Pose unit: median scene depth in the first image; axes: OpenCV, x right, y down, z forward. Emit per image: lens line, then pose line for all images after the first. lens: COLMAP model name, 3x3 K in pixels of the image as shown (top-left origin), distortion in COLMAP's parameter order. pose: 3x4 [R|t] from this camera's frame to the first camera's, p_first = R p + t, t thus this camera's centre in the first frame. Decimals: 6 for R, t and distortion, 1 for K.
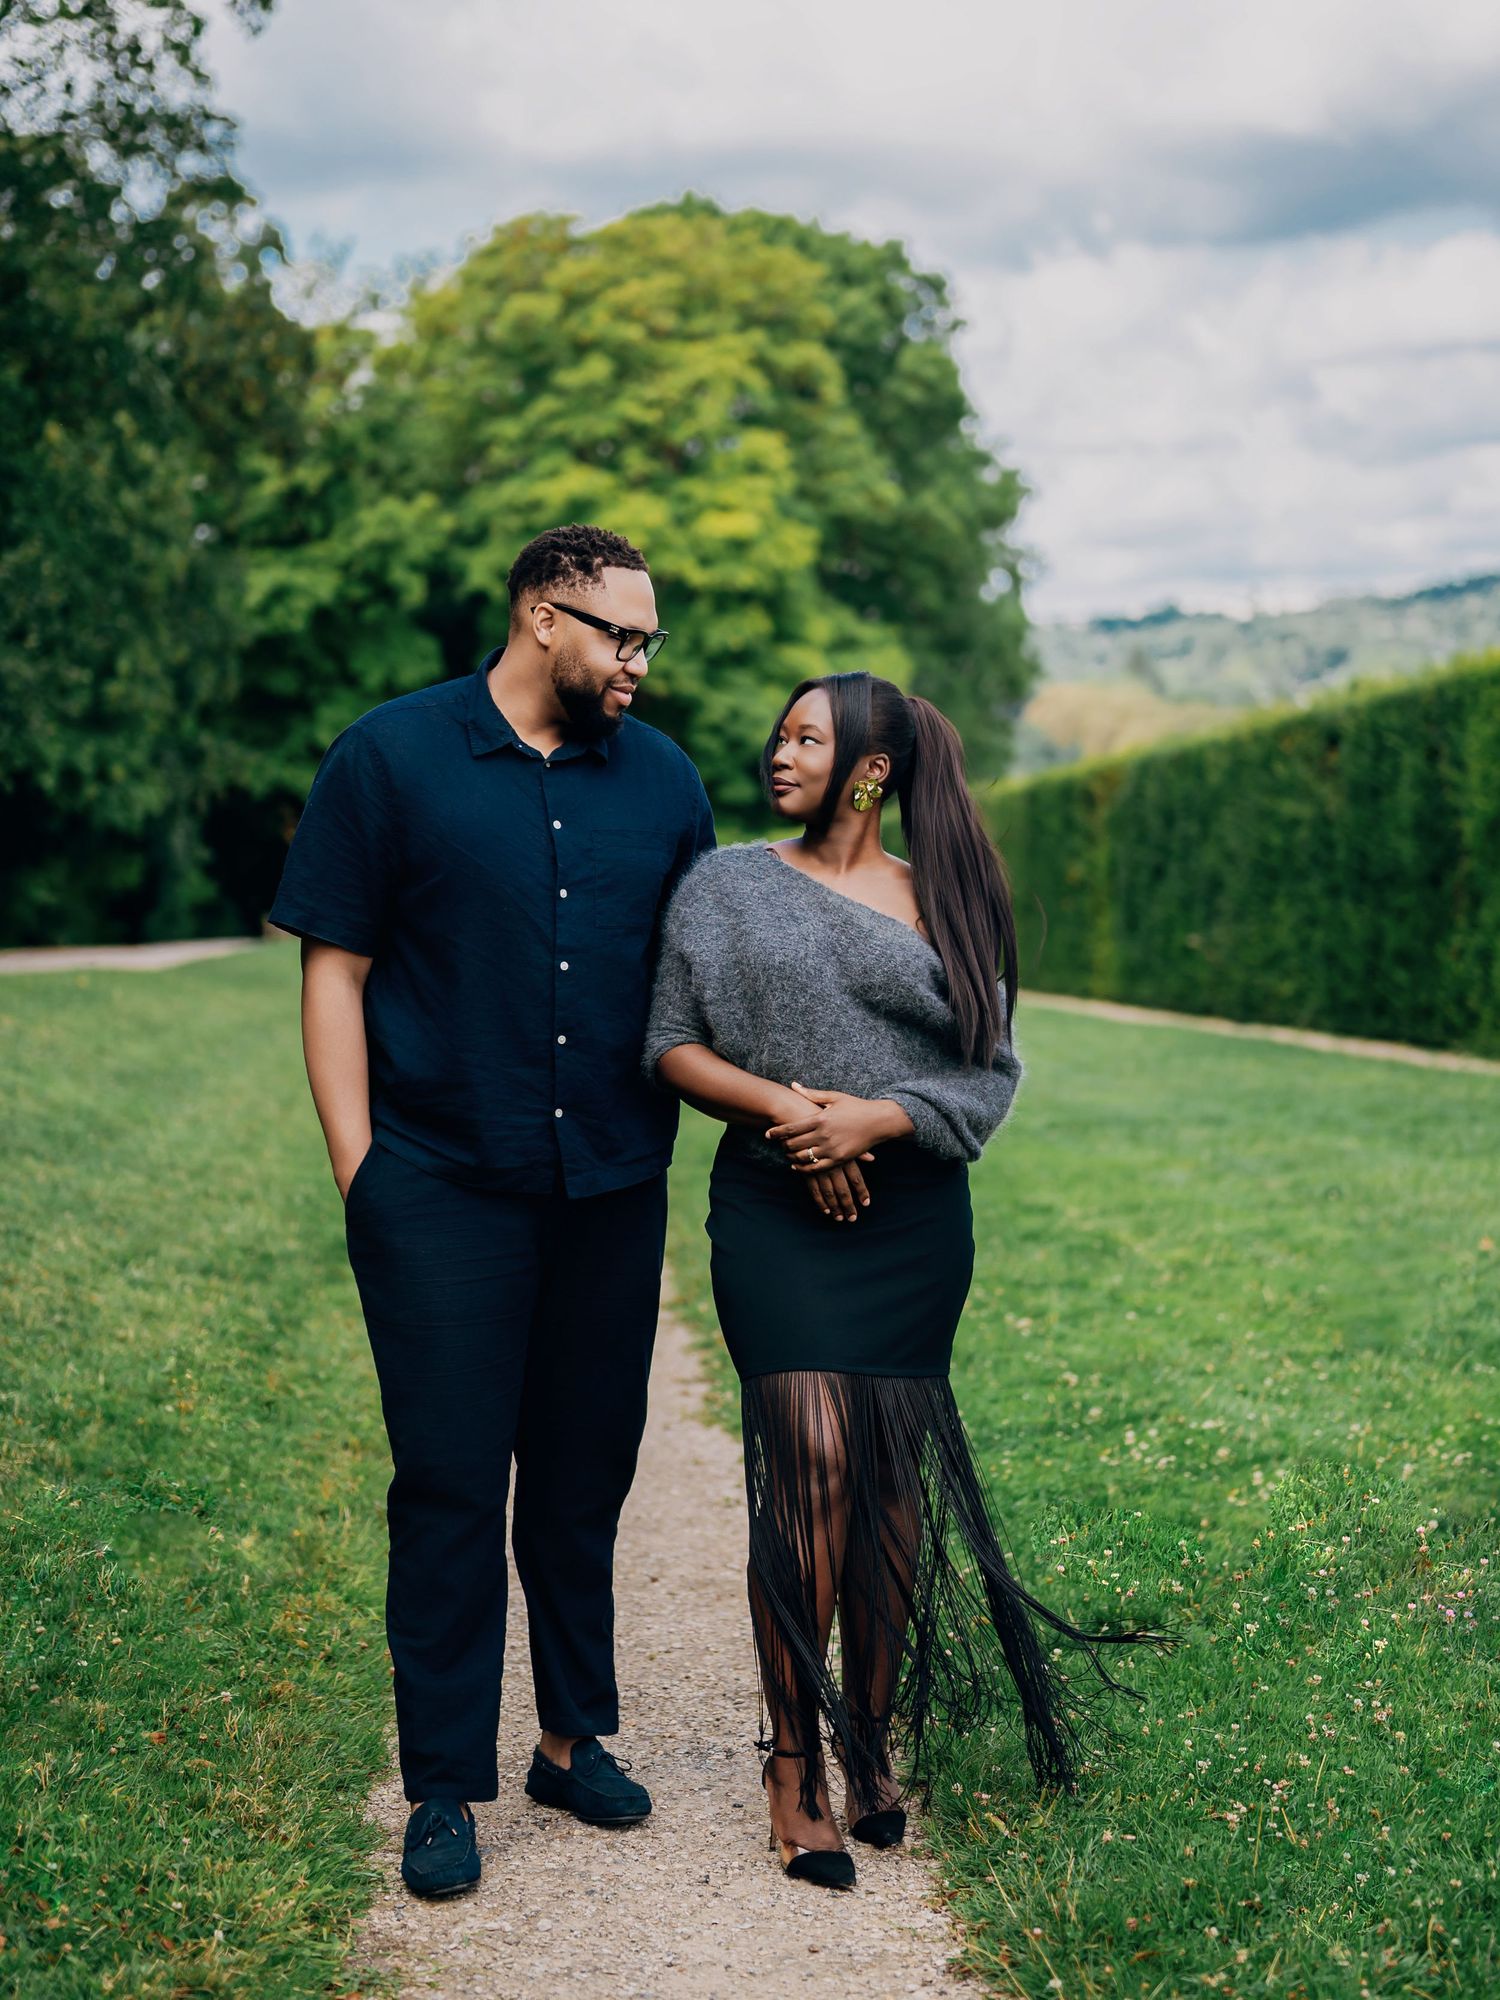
lens RADIAL K [[3147.8, 0, 811.7], [0, 3147.8, 830.5], [0, 0, 1]] dist [-0.010364, 0.000000]
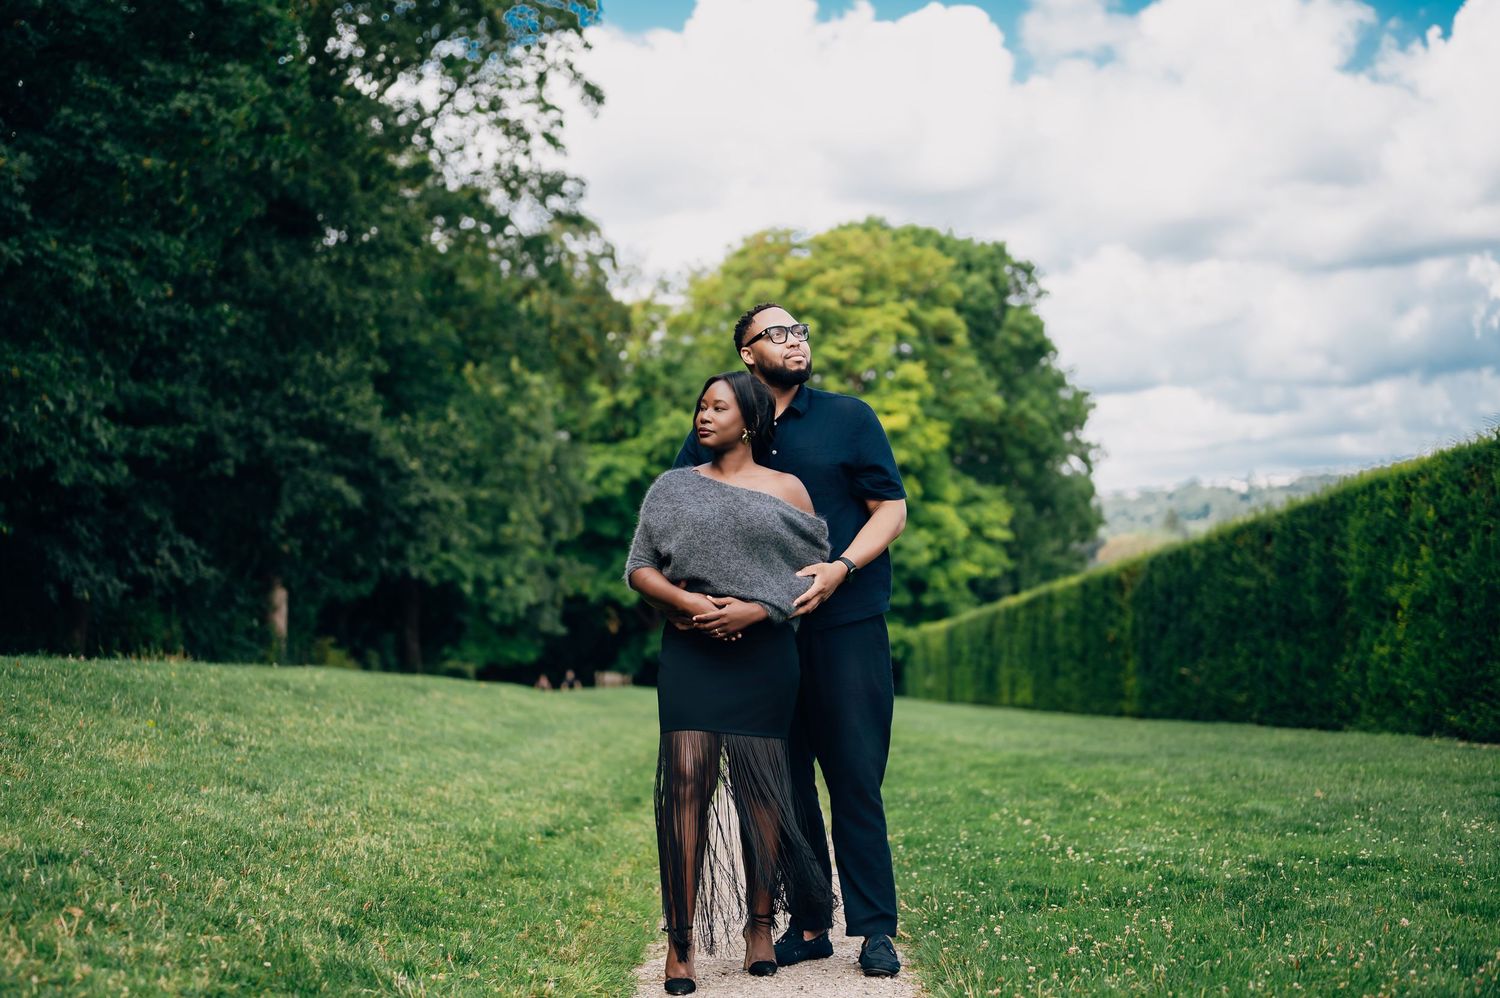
lens RADIAL K [[2239.3, 0, 747.4], [0, 2239.3, 490.9], [0, 0, 1]] dist [-0.015146, 0.000000]
pose [[0.994031, -0.009431, -0.108688, 0.024995], [-0.000812, 0.995590, -0.093810, 0.045403], [0.109094, 0.093338, 0.989640, -0.113659]]
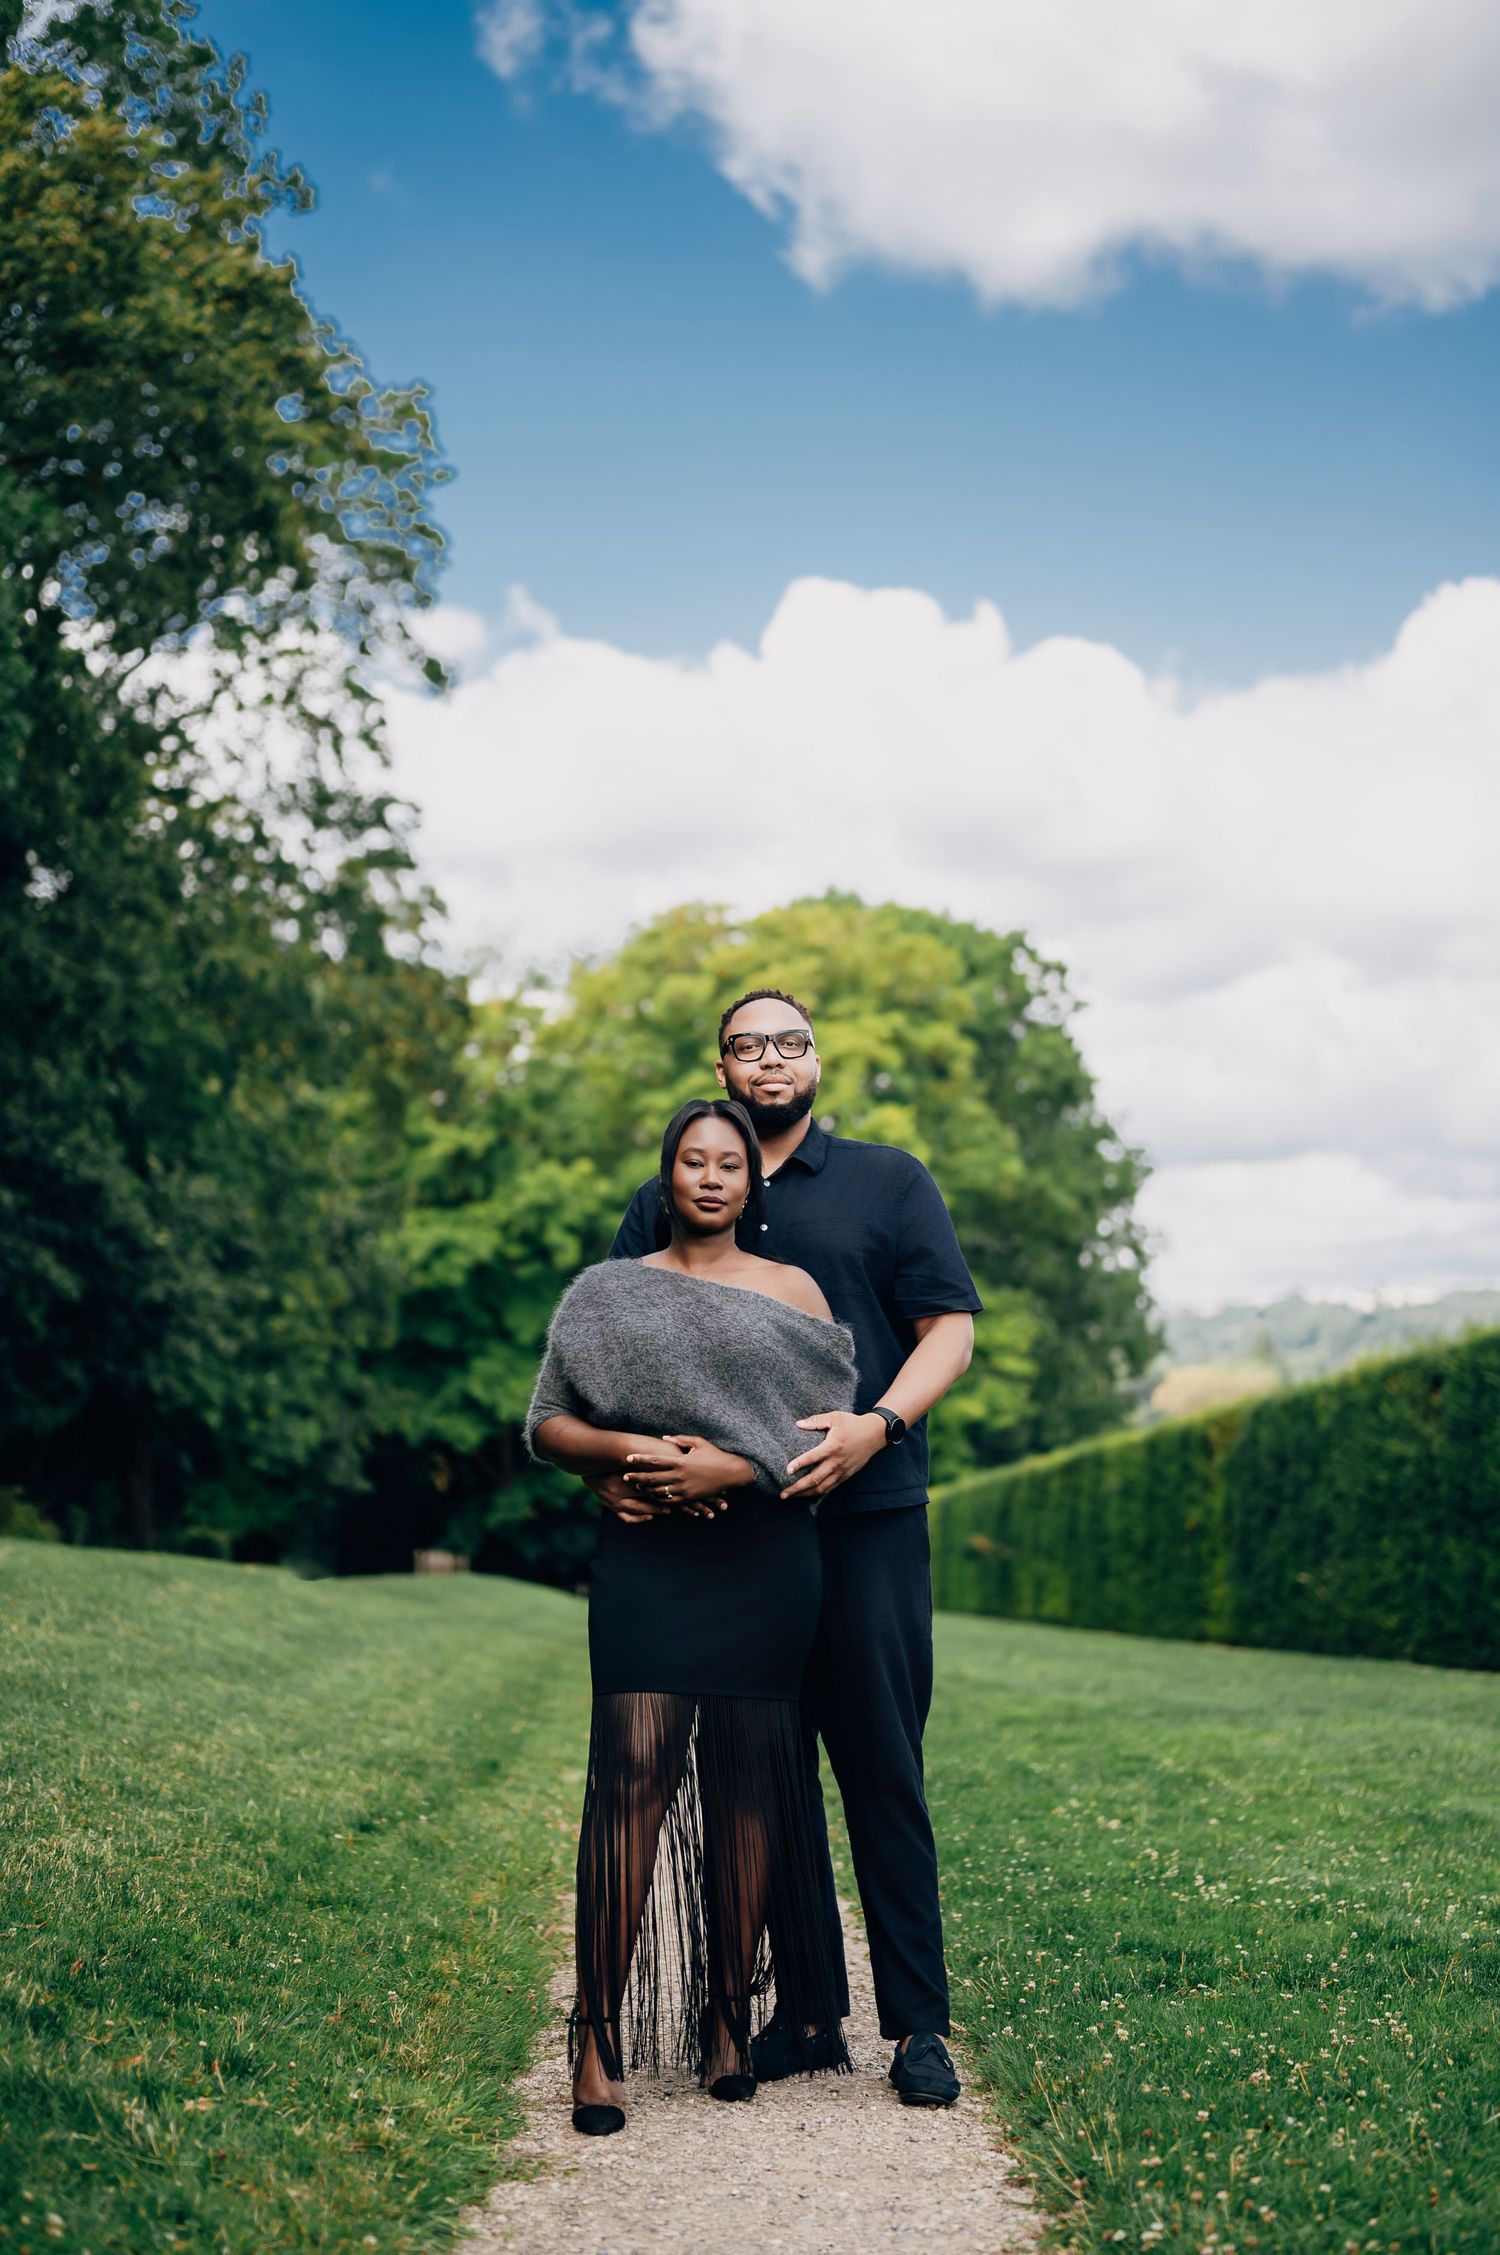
lens RADIAL K [[3164.9, 0, 747.3], [0, 3164.9, 1140.3], [0, 0, 1]] dist [0.001163, 0.000000]
pose [[0.997532, 0.019866, -0.067347, 0.005065], [-0.029141, 0.989770, -0.139661, 0.039117], [0.063883, 0.141279, 0.987906, -0.058934]]
